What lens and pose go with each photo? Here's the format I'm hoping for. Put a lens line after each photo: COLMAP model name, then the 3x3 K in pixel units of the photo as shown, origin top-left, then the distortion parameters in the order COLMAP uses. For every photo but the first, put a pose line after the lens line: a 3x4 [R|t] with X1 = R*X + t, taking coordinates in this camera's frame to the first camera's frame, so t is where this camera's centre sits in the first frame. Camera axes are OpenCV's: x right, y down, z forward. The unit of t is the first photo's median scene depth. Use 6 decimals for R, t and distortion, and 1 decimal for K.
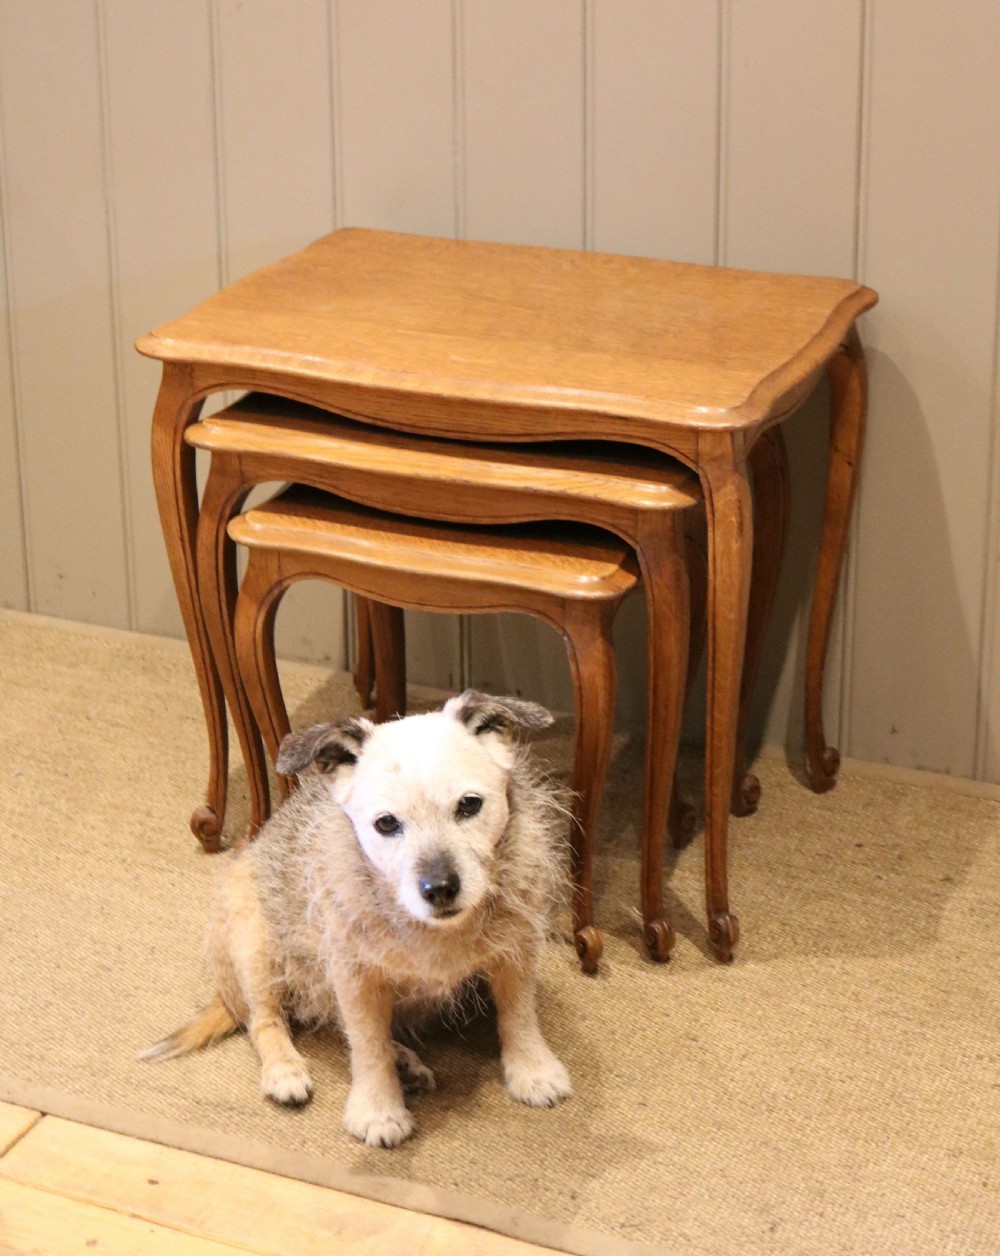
lens RADIAL K [[2531.3, 0, 394.9], [0, 2531.3, 435.8], [0, 0, 1]] dist [-0.154734, 0.126759]
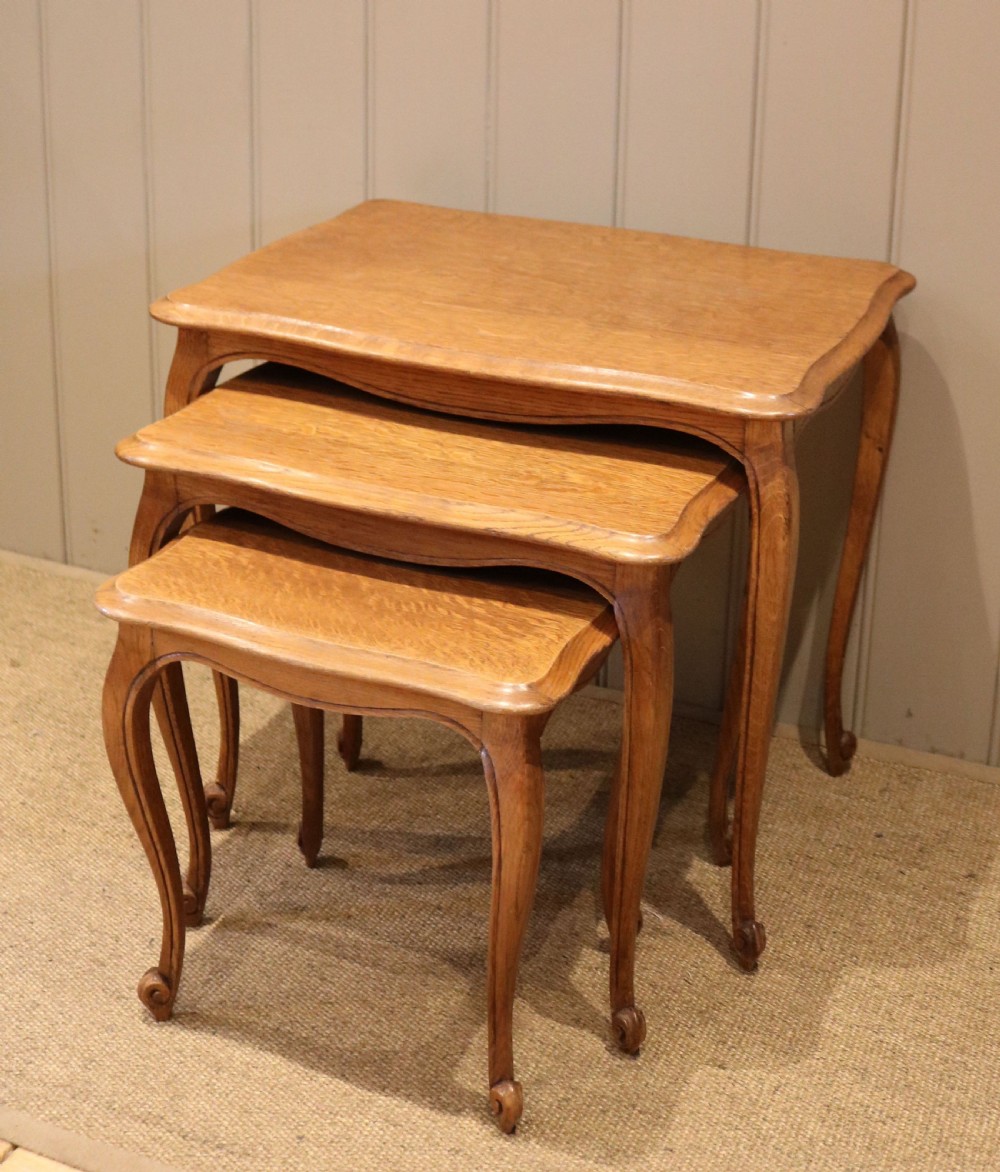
lens RADIAL K [[1889.2, 0, 498.4], [0, 1889.2, 325.5], [0, 0, 1]] dist [-0.137486, 0.090635]
pose [[0.998931, 0.027049, 0.037498, 0.002682], [-0.025806, 0.999115, -0.033227, -0.009636], [-0.038363, 0.032224, 0.998744, 0.283987]]
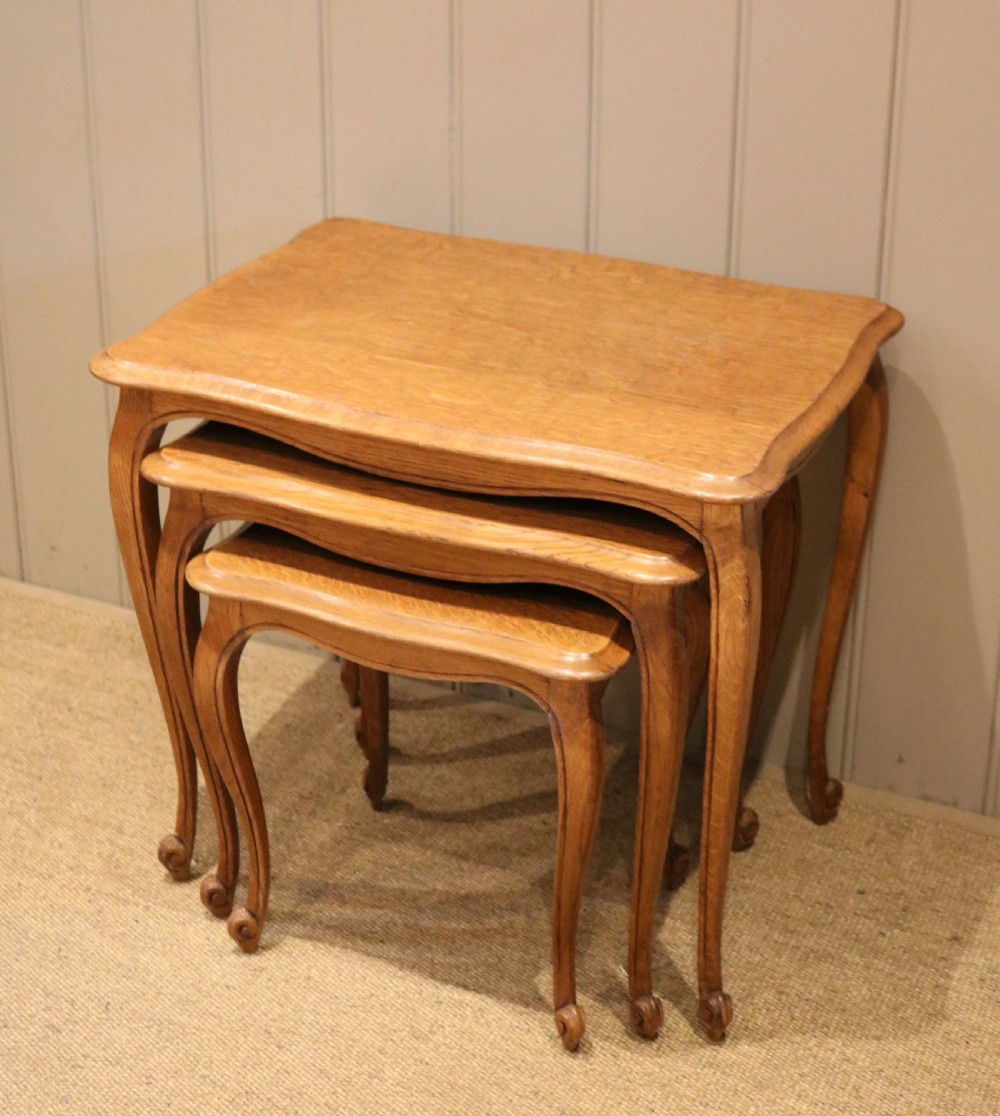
lens RADIAL K [[2110.0, 0, 439.3], [0, 2110.0, 446.2], [0, 0, 1]] dist [-0.102683, 0.104542]
pose [[0.999832, 0.018016, -0.003257, 0.026685], [-0.017673, 0.996213, 0.085134, -0.073443], [0.004779, -0.085062, 0.996364, 0.239437]]
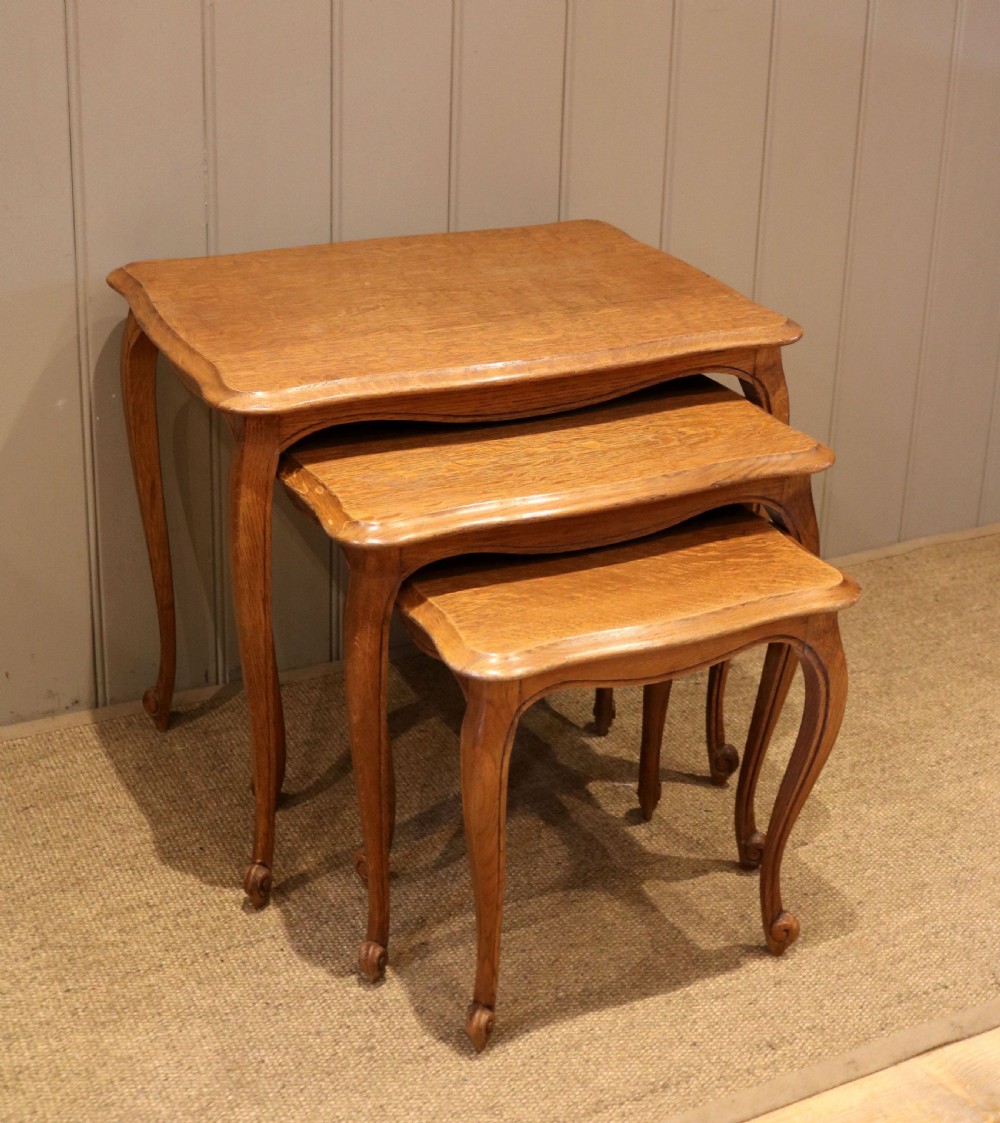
lens RADIAL K [[1792.3, 0, 502.7], [0, 1792.3, 406.9], [0, 0, 1]] dist [-0.140729, 0.172495]
pose [[0.608982, -0.237381, 0.756830, -0.527646], [0.216885, 0.967638, 0.128985, -0.097472], [-0.762956, 0.085595, 0.640759, 0.508165]]
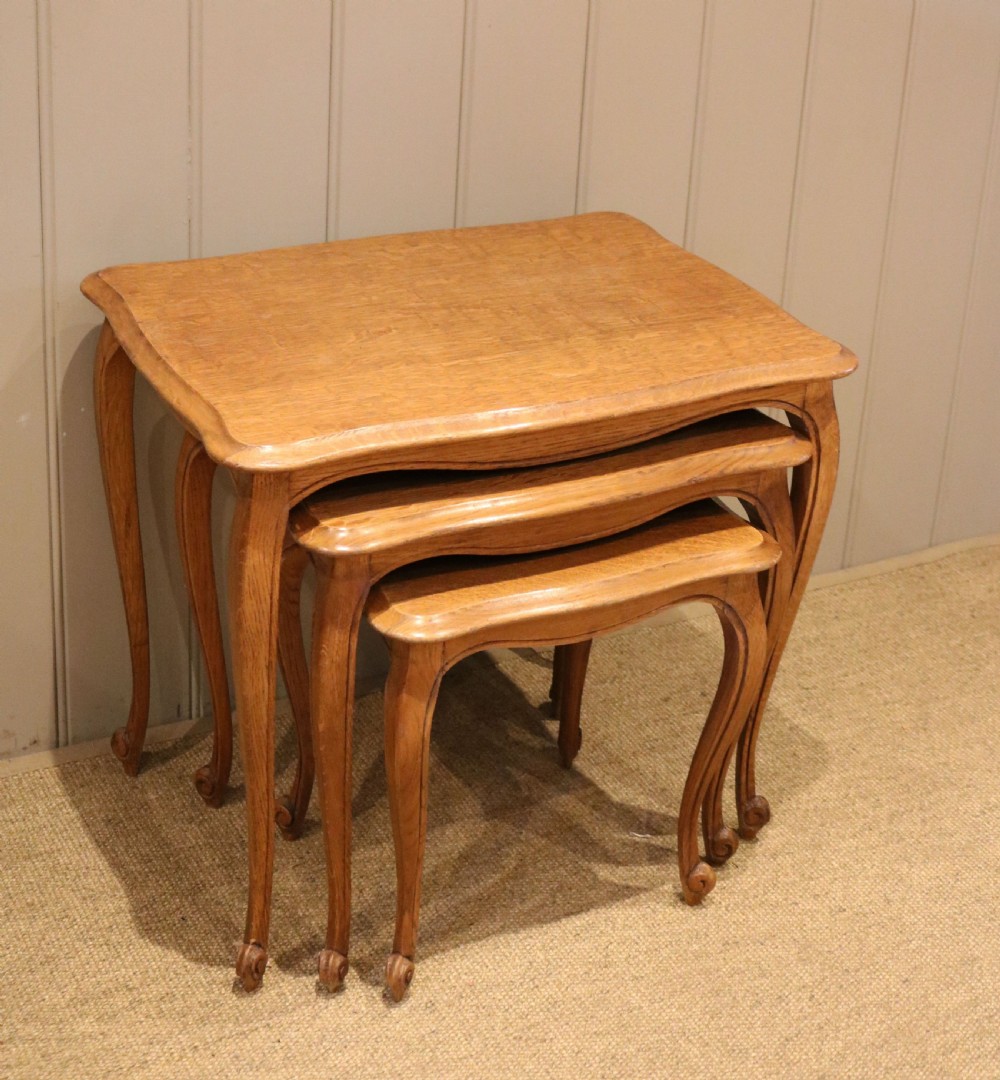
lens RADIAL K [[1980.8, 0, 515.9], [0, 1980.8, 364.1], [0, 0, 1]] dist [-0.118278, 0.177802]
pose [[0.580841, -0.258414, 0.771911, -0.532215], [0.197775, 0.964659, 0.174120, -0.159674], [-0.789626, 0.051529, 0.611421, 0.532871]]
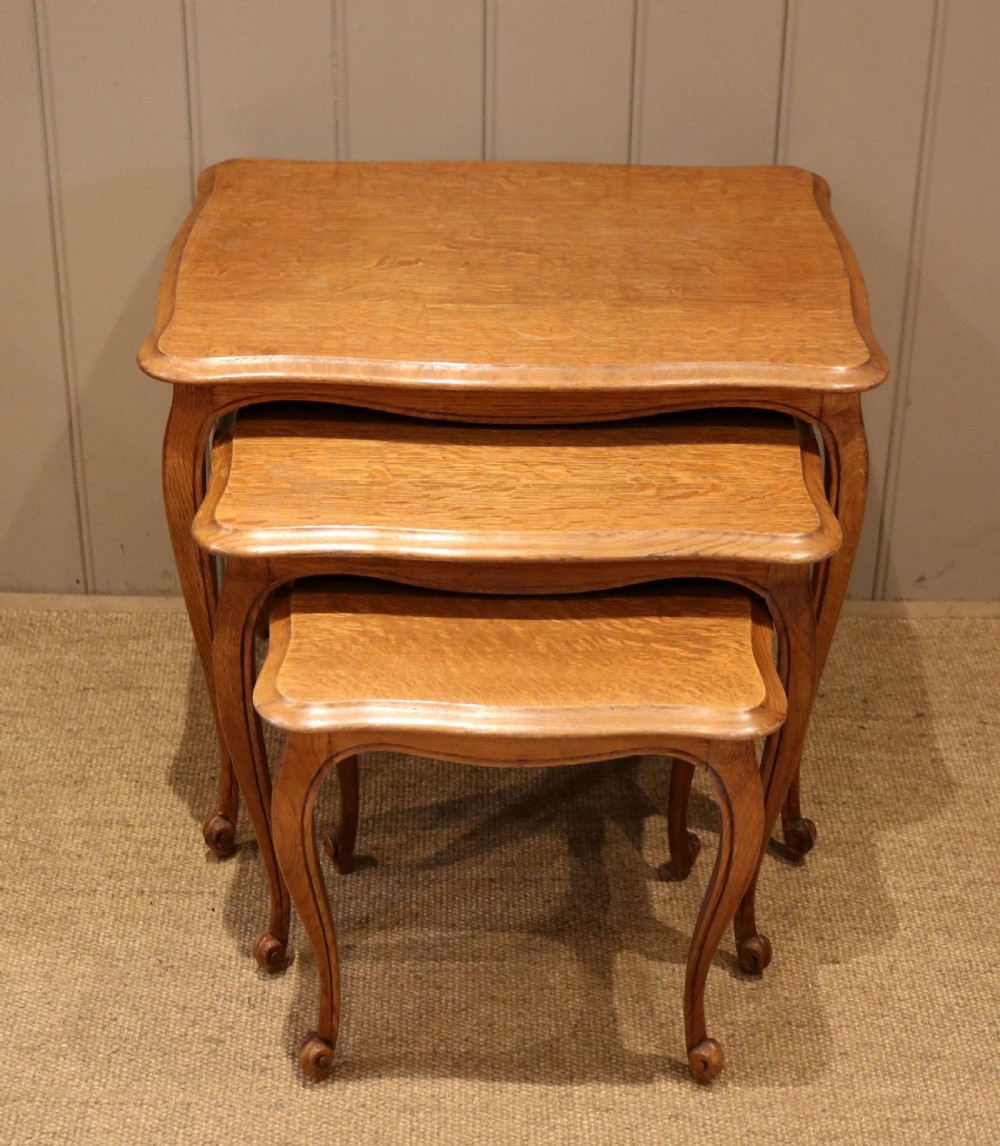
lens RADIAL K [[2090.8, 0, 454.1], [0, 2090.8, 420.5], [0, 0, 1]] dist [-0.110883, 0.116933]
pose [[0.907367, -0.184771, 0.377551, -0.277742], [0.116719, 0.973637, 0.195981, -0.145459], [-0.403809, -0.133760, 0.905012, 0.308203]]
